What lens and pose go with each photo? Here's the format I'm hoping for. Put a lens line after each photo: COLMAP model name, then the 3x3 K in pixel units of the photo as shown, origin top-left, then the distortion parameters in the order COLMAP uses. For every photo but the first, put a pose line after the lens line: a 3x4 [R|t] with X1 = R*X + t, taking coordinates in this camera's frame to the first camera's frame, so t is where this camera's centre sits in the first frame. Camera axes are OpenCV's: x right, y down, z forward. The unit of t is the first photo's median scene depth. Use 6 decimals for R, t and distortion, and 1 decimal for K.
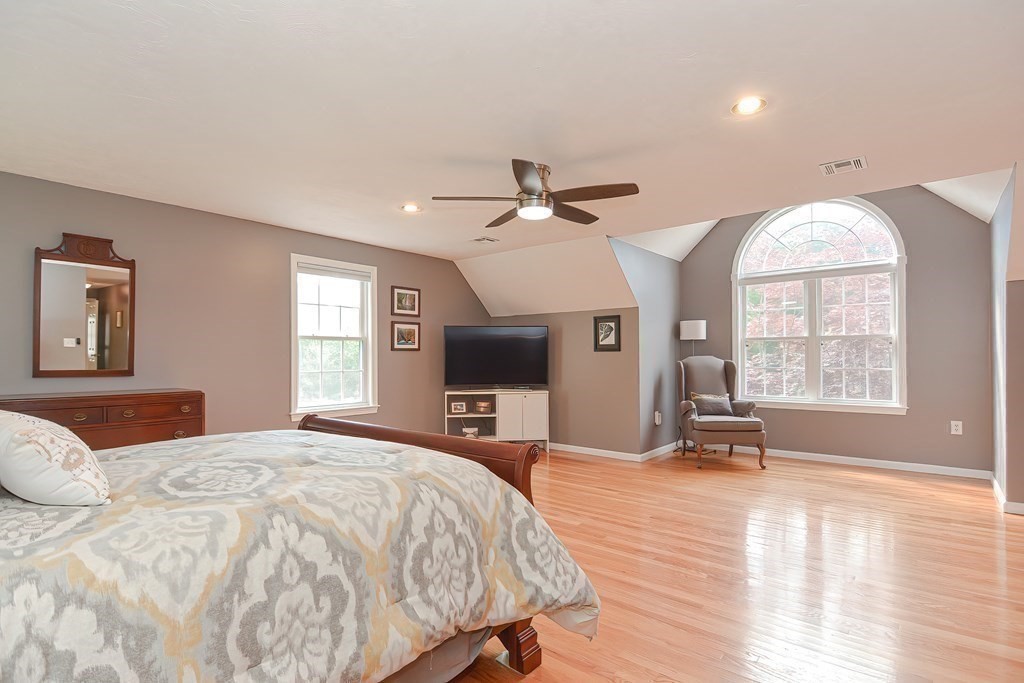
lens RADIAL K [[500.6, 0, 508.5], [0, 500.6, 352.5], [0, 0, 1]] dist [0.012704, -0.016910]
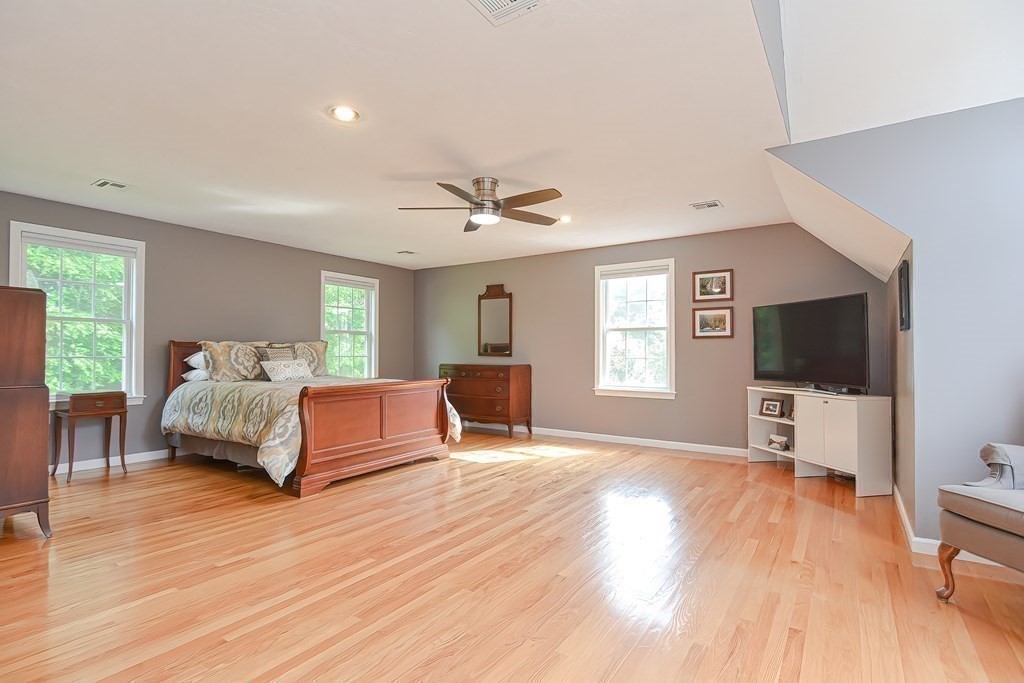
lens RADIAL K [[497.0, 0, 511.7], [0, 497.0, 348.0], [0, 0, 1]] dist [0.010483, -0.015804]
pose [[0.100531, -0.006099, -0.994915, 0.695823], [0.006629, 0.999963, -0.005460, 0.017289], [0.994912, -0.006047, 0.100567, 0.544606]]
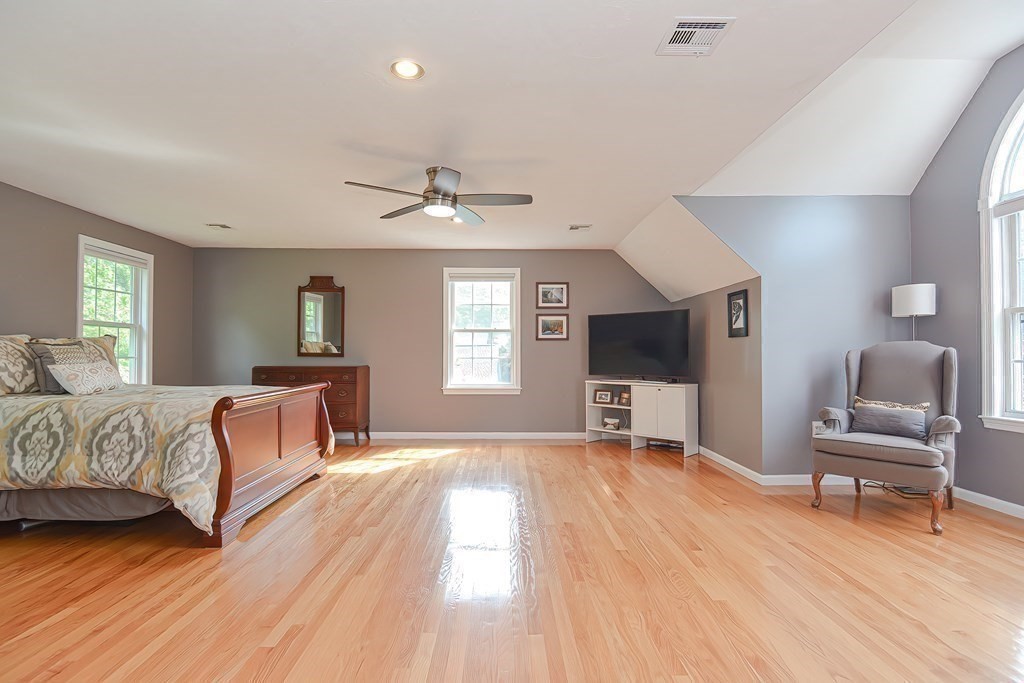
lens RADIAL K [[497.0, 0, 511.7], [0, 497.0, 348.0], [0, 0, 1]] dist [0.010483, -0.015804]
pose [[0.651200, -0.004871, -0.758890, 0.569925], [0.002852, 0.999988, -0.003971, 0.017357], [0.758901, 0.000421, 0.651206, 0.233857]]
